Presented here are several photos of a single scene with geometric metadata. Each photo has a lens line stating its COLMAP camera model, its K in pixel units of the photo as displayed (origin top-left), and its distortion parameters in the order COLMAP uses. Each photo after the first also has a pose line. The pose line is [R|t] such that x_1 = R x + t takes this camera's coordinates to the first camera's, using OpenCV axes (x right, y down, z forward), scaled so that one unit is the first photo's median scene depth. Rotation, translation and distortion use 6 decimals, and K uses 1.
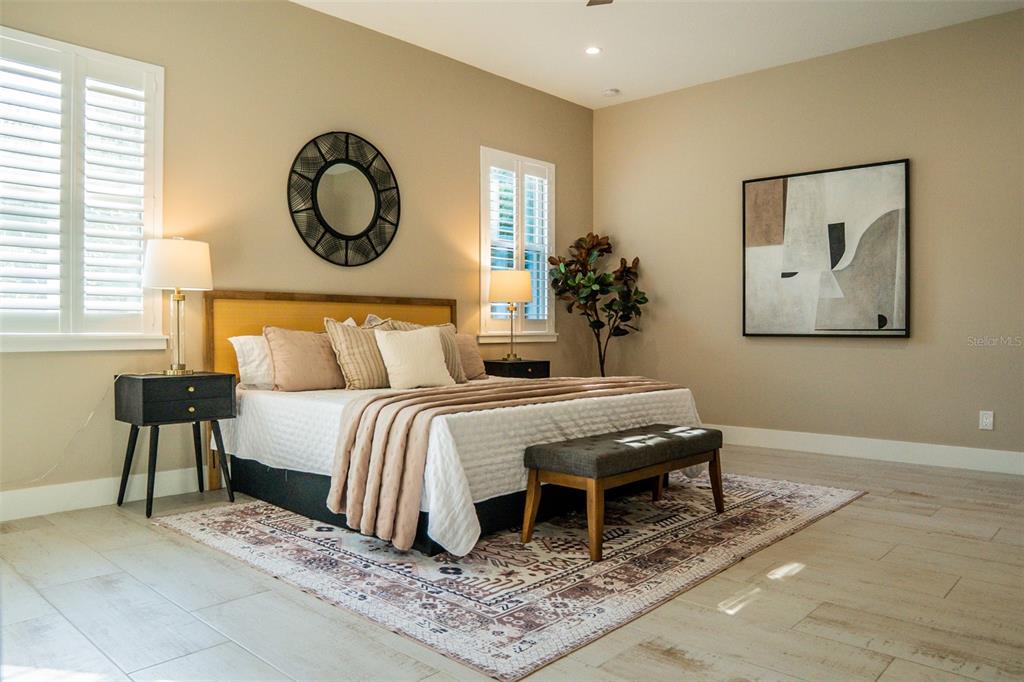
lens RADIAL K [[729.1, 0, 510.5], [0, 729.1, 332.2], [0, 0, 1]] dist [-0.084449, 0.046487]
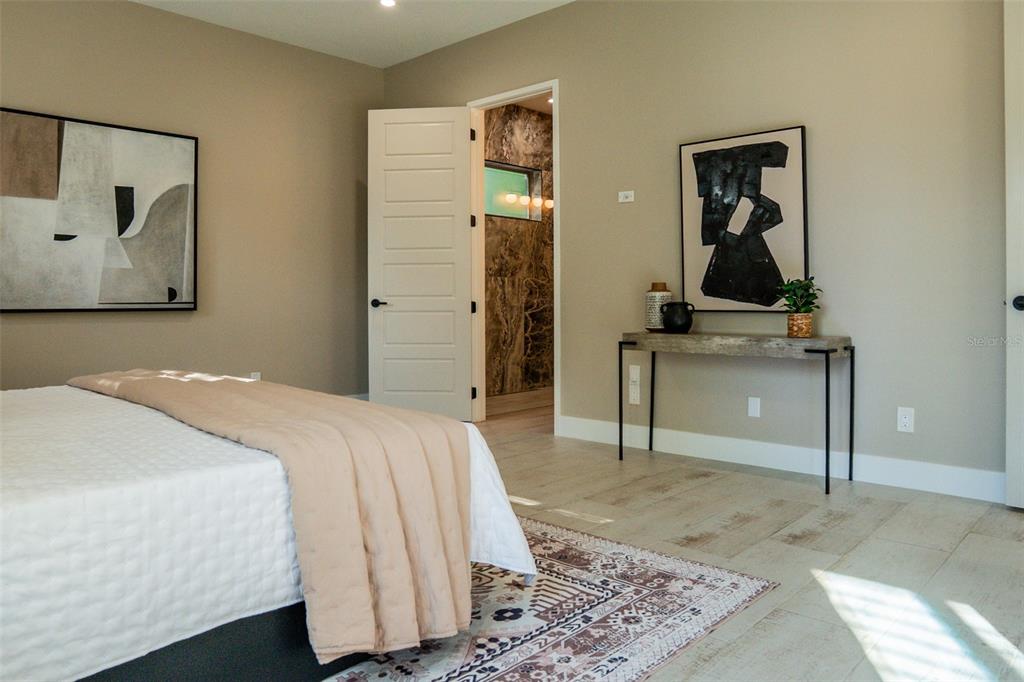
lens RADIAL K [[729.1, 0, 498.9], [0, 729.1, 291.4], [0, 0, 1]] dist [-0.084449, 0.046487]
pose [[0.022235, 0.007646, 0.999724, -0.462421], [0.006380, 0.999949, -0.007789, -0.008559], [-0.999732, 0.006551, 0.022185, 0.526988]]
